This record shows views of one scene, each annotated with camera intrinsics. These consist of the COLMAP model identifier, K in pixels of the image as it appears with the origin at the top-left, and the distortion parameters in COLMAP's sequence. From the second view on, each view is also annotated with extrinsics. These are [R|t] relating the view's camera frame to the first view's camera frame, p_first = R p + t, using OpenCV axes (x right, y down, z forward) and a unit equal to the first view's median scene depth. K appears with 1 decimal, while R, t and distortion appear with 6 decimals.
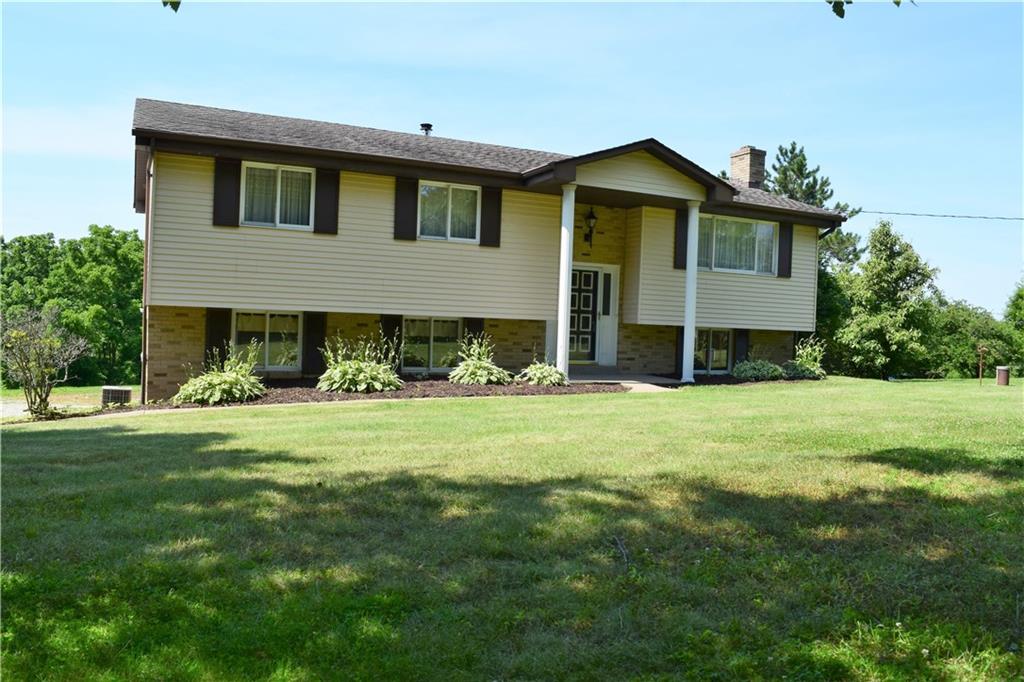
lens RADIAL K [[803.1, 0, 509.0], [0, 803.1, 342.1], [0, 0, 1]] dist [-0.057908, -0.001924]
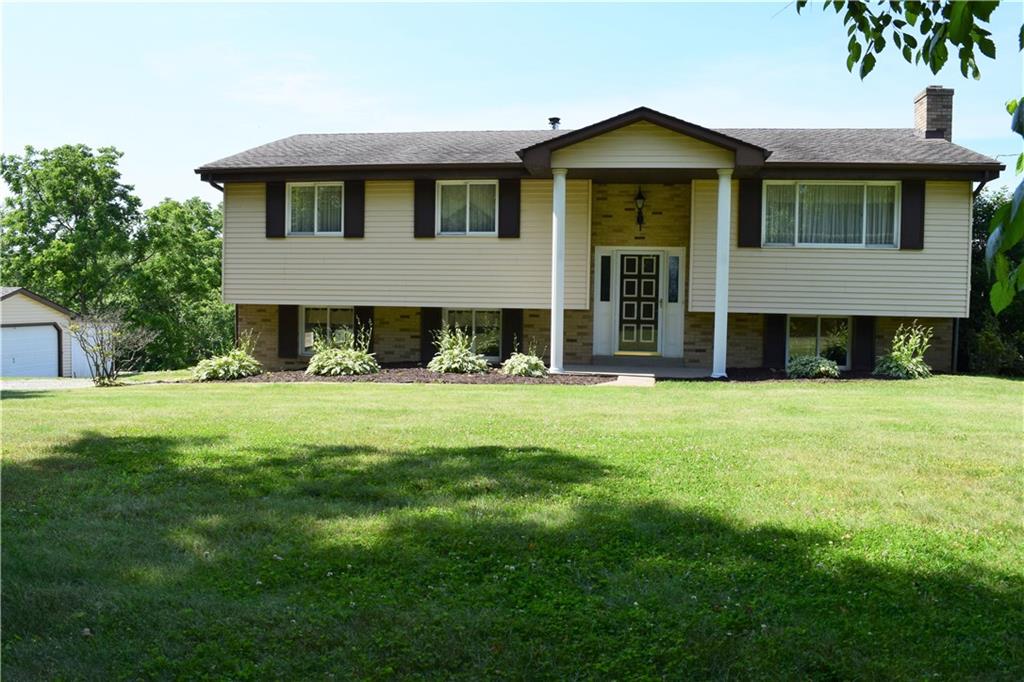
lens RADIAL K [[803.1, 0, 510.2], [0, 803.1, 343.1], [0, 0, 1]] dist [-0.057908, -0.001924]
pose [[0.830466, 0.003344, -0.557060, 0.548267], [0.000797, 0.999974, 0.007191, 0.007177], [0.557069, -0.006416, 0.830441, 0.157156]]
